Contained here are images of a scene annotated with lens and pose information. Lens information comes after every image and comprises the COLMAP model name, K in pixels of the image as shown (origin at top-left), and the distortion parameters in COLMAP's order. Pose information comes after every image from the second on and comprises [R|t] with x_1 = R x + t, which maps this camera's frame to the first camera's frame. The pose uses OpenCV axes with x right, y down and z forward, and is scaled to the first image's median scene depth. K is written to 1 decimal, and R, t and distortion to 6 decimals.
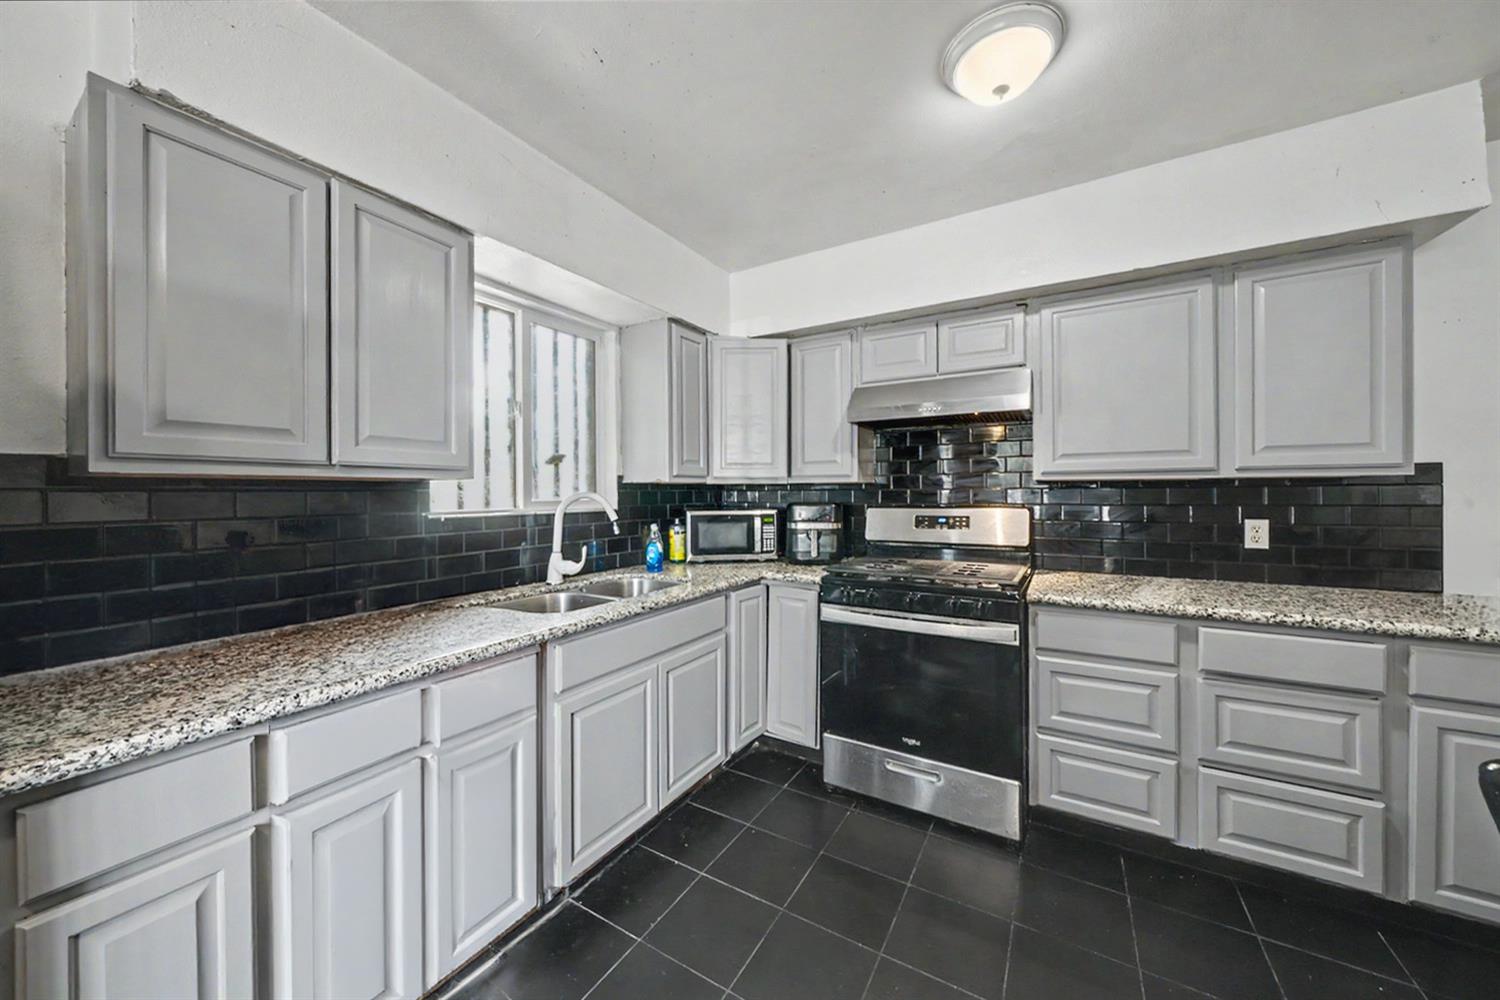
lens RADIAL K [[520.2, 0, 737.5], [0, 520.2, 495.8], [0, 0, 1]] dist [-0.000057, 0.000215]
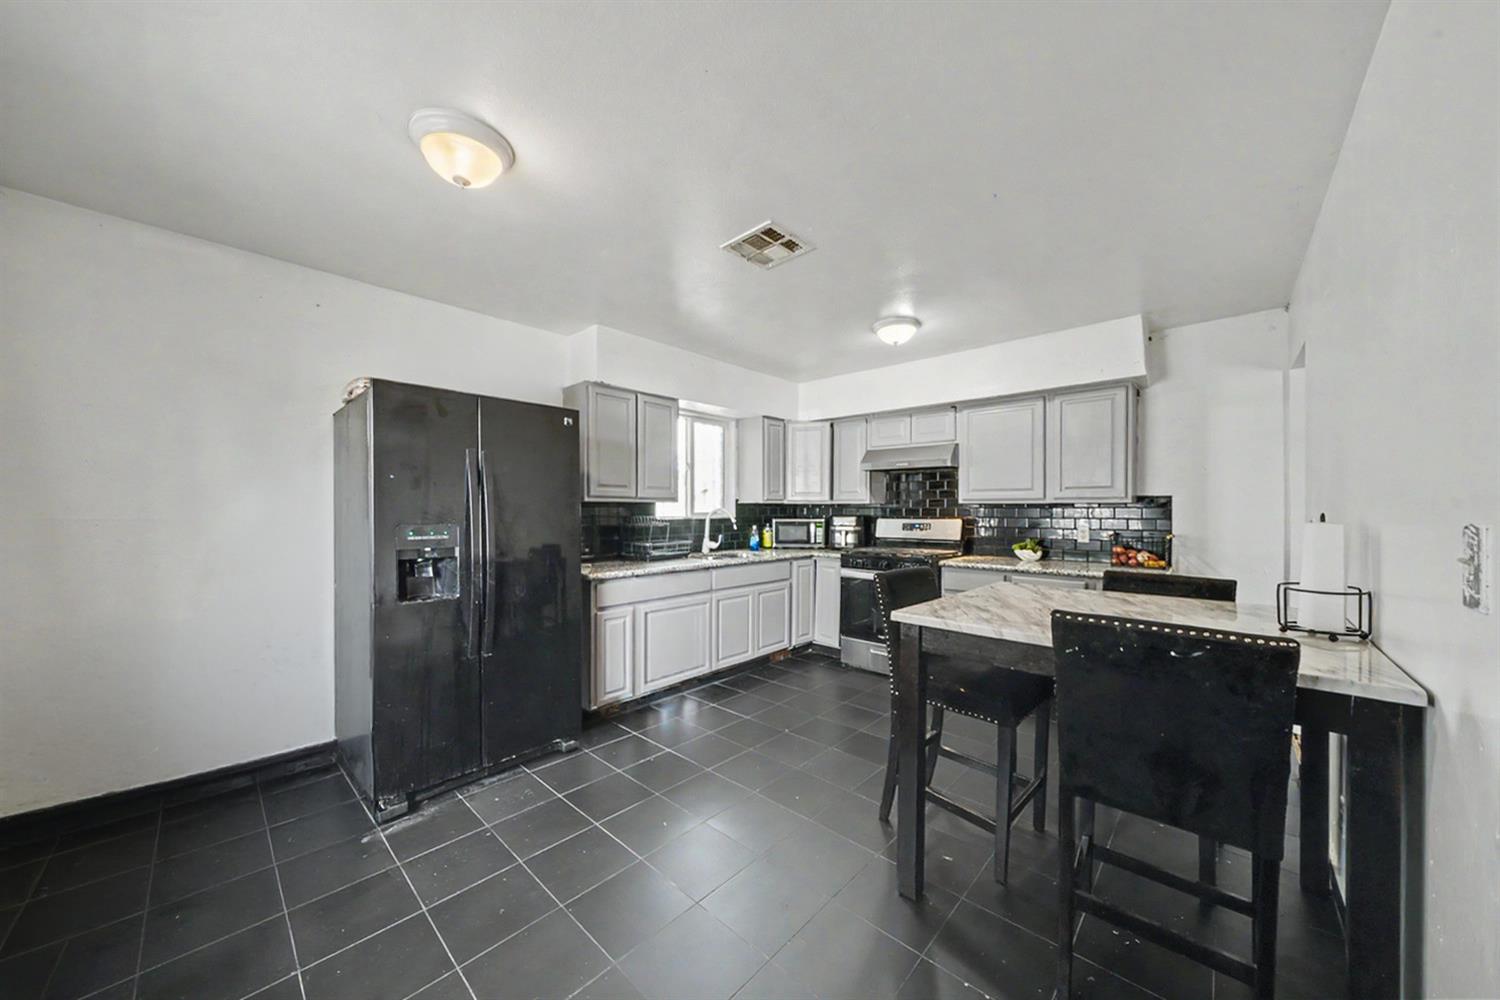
lens RADIAL K [[520.2, 0, 750.8], [0, 520.2, 509.1], [0, 0, 1]] dist [-0.000057, 0.000215]
pose [[0.983724, 0.007769, -0.179517, 0.162968], [-0.008844, 0.999947, -0.005190, 0.005155], [0.179467, 0.006693, 0.983741, -0.845587]]
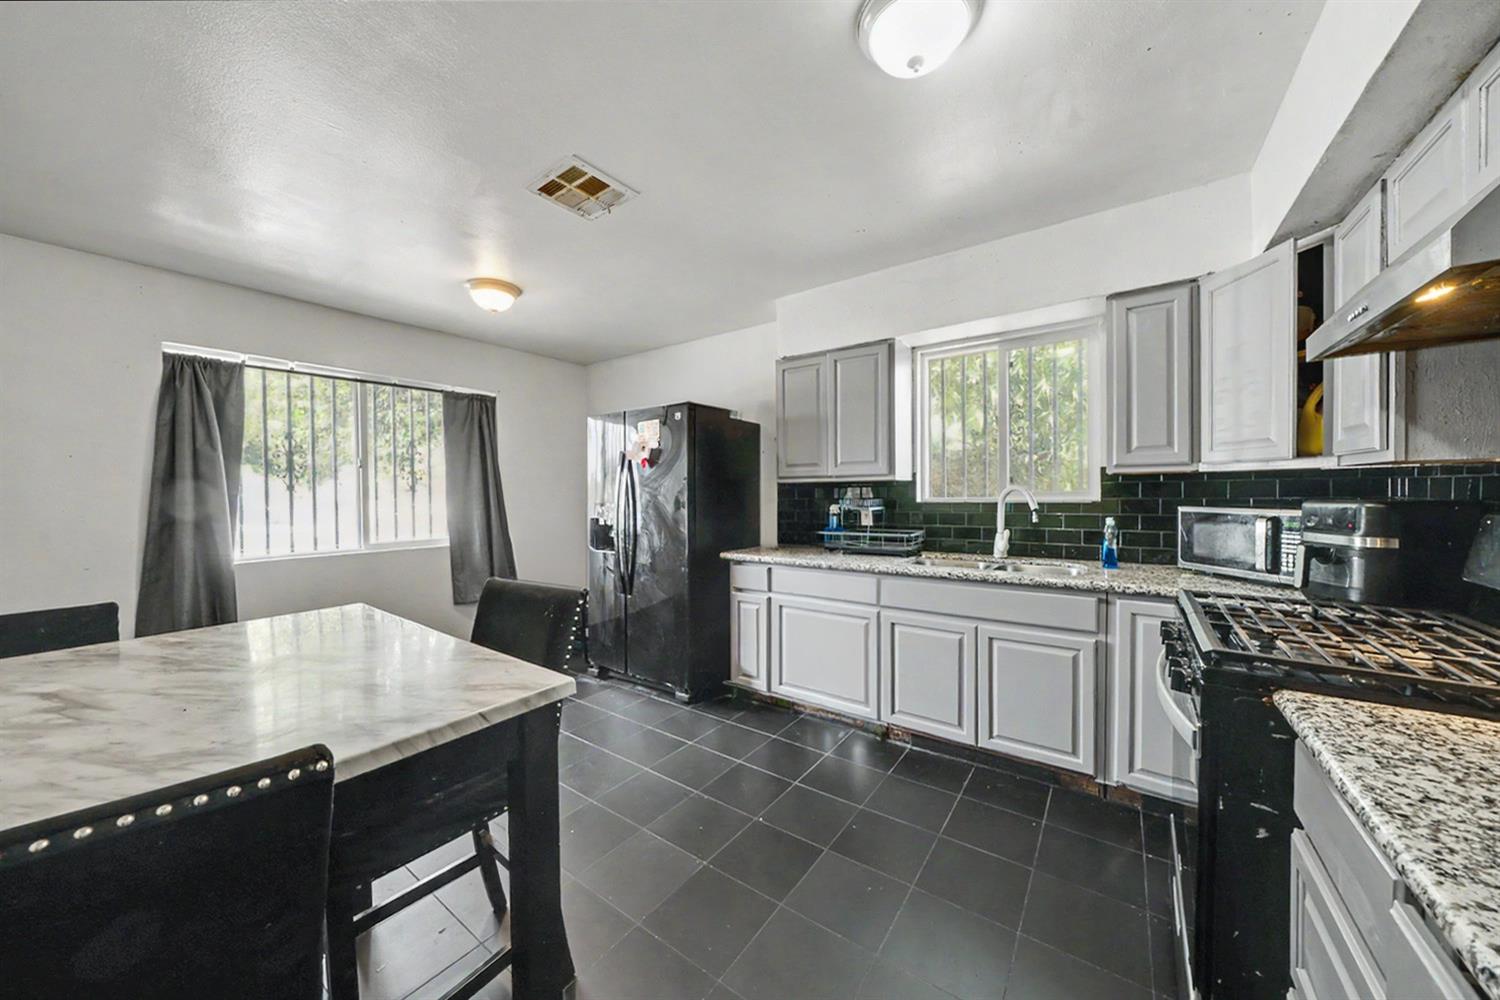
lens RADIAL K [[520.2, 0, 741.5], [0, 520.2, 498.6], [0, 0, 1]] dist [-0.000057, 0.000215]
pose [[-0.071546, 0.019158, -0.997253, 0.844290], [0.010048, 0.999779, 0.018486, -0.005232], [0.997387, -0.008698, -0.071722, 0.407803]]
